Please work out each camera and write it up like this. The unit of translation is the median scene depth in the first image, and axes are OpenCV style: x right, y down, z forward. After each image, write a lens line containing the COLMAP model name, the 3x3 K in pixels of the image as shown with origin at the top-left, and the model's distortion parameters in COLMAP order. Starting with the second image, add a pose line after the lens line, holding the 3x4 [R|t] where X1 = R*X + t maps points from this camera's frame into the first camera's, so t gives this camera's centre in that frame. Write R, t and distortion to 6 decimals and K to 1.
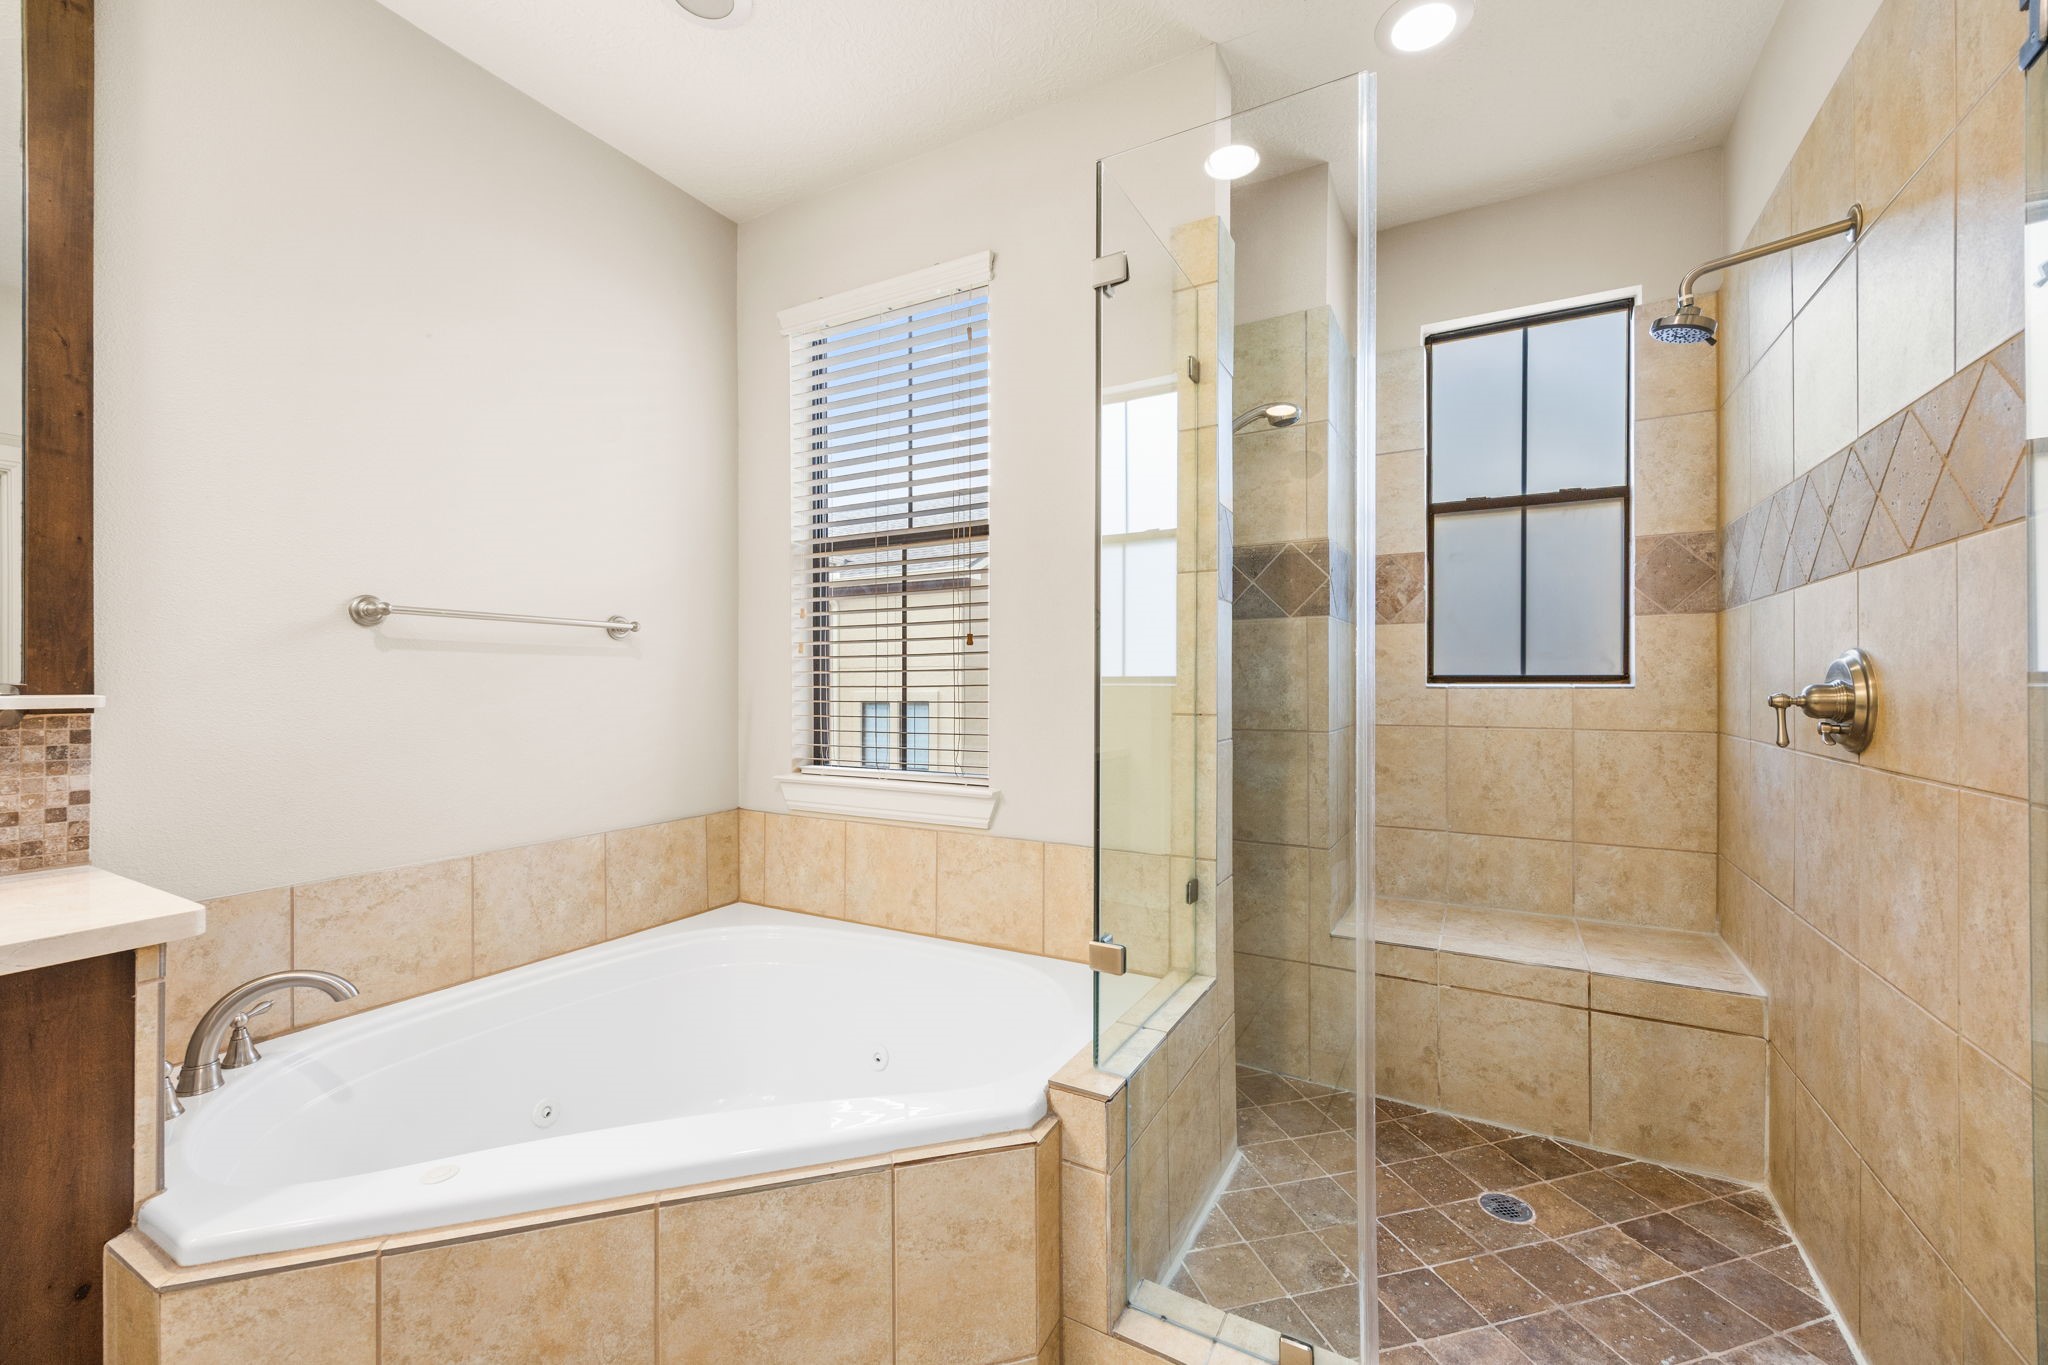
lens RADIAL K [[805.8, 0, 1024.0], [0, 805.8, 682.5], [0, 0, 1]] dist [0.006014, 0.000263]
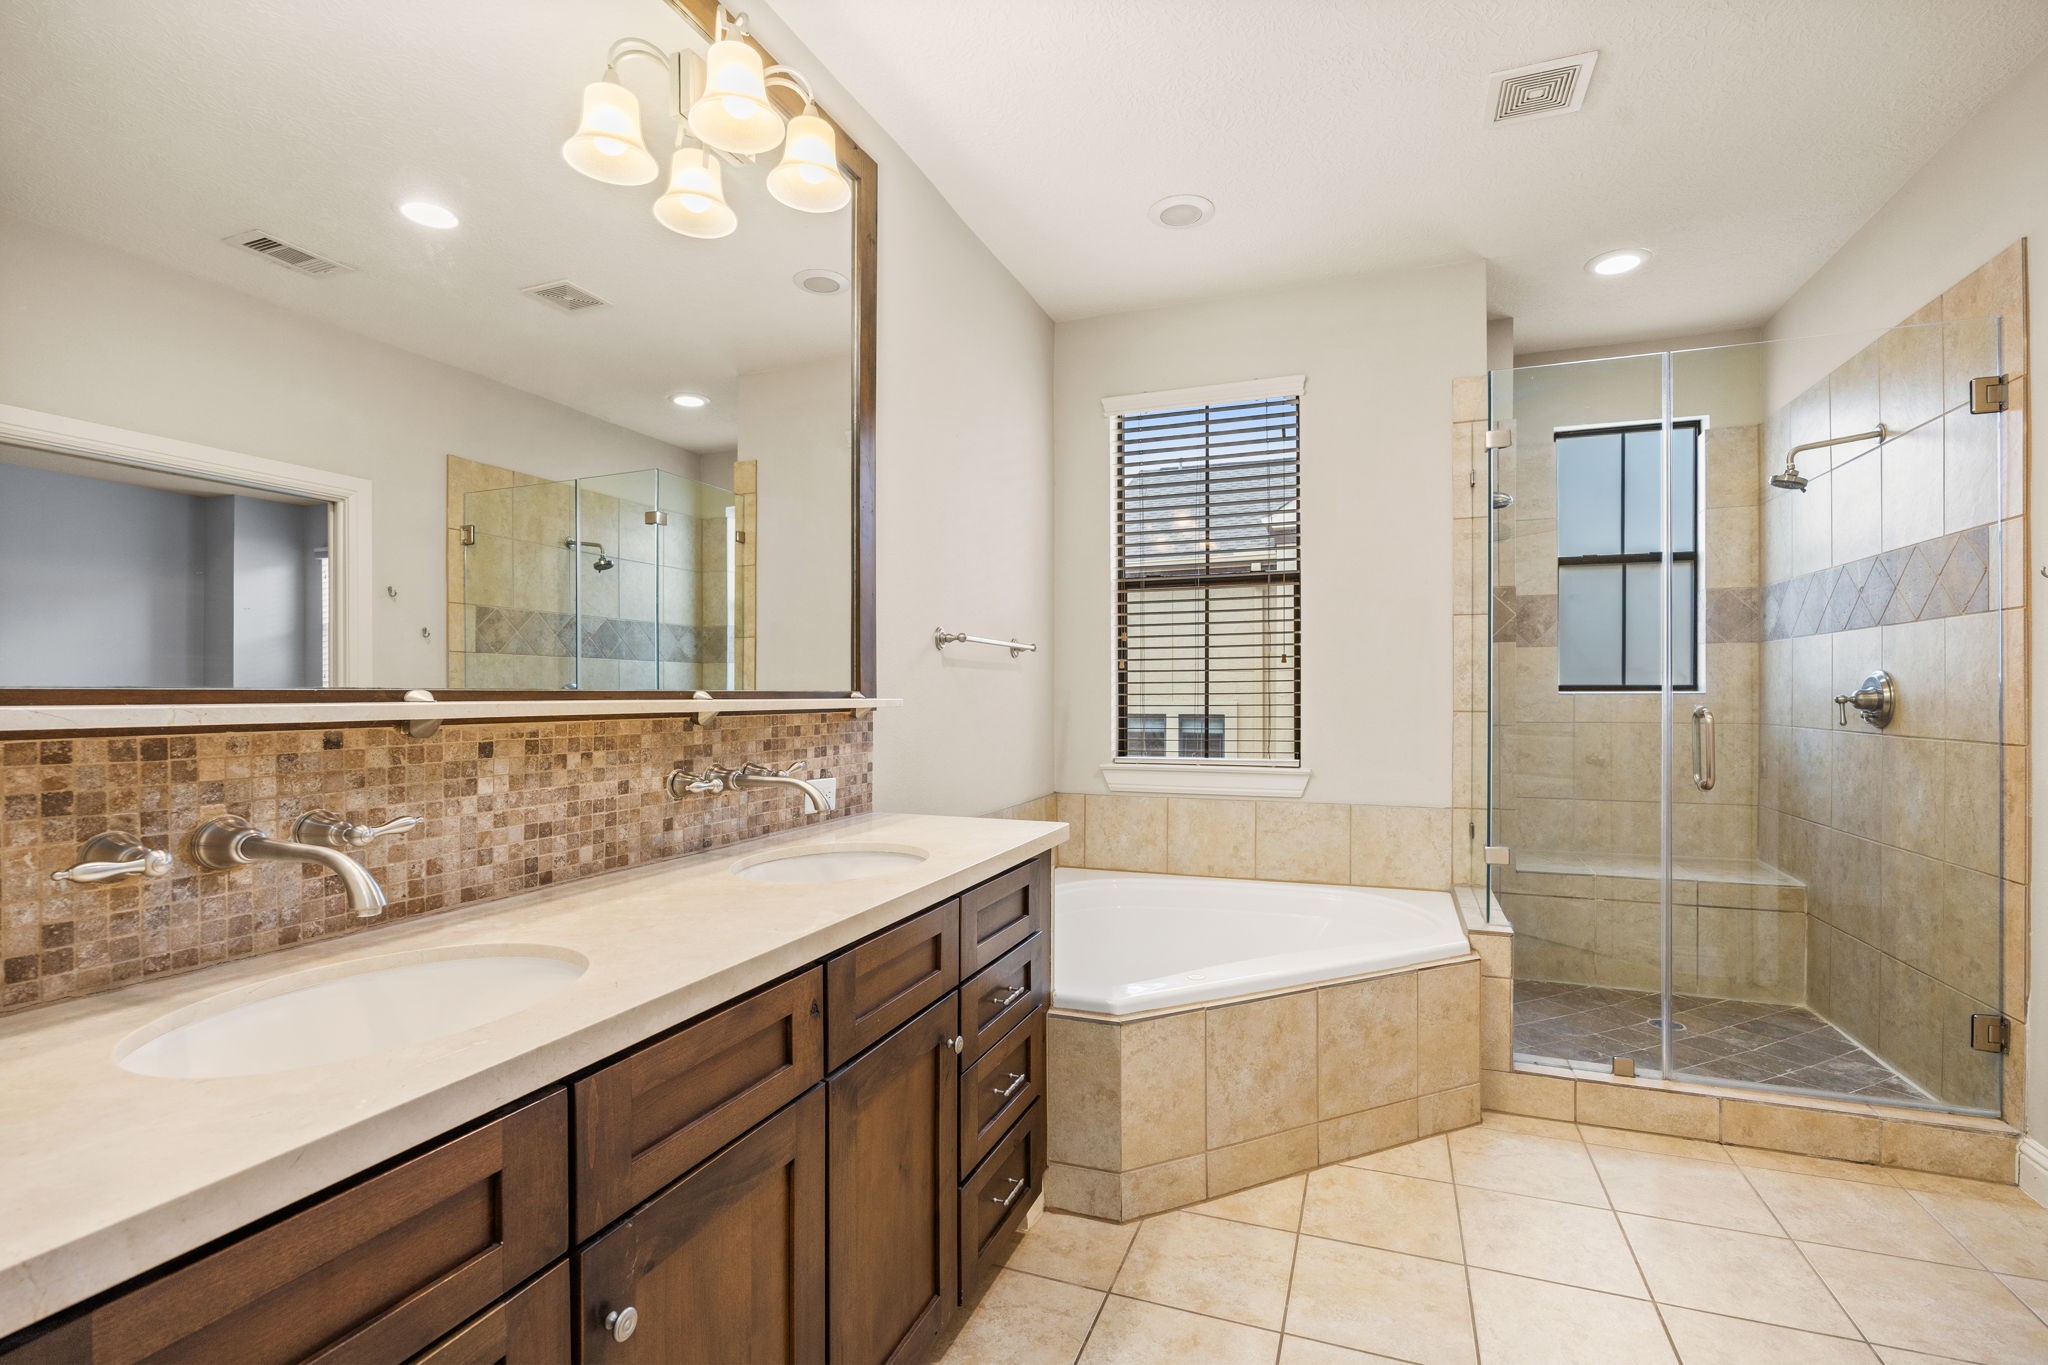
lens RADIAL K [[893.9, 0, 1030.4], [0, 893.9, 699.1], [0, 0, 1]] dist [-0.005383, -0.001288]
pose [[0.990021, -0.002785, 0.140894, -0.823512], [0.001977, 0.999981, 0.005875, 0.005361], [-0.140908, -0.005538, 0.990007, -0.504326]]
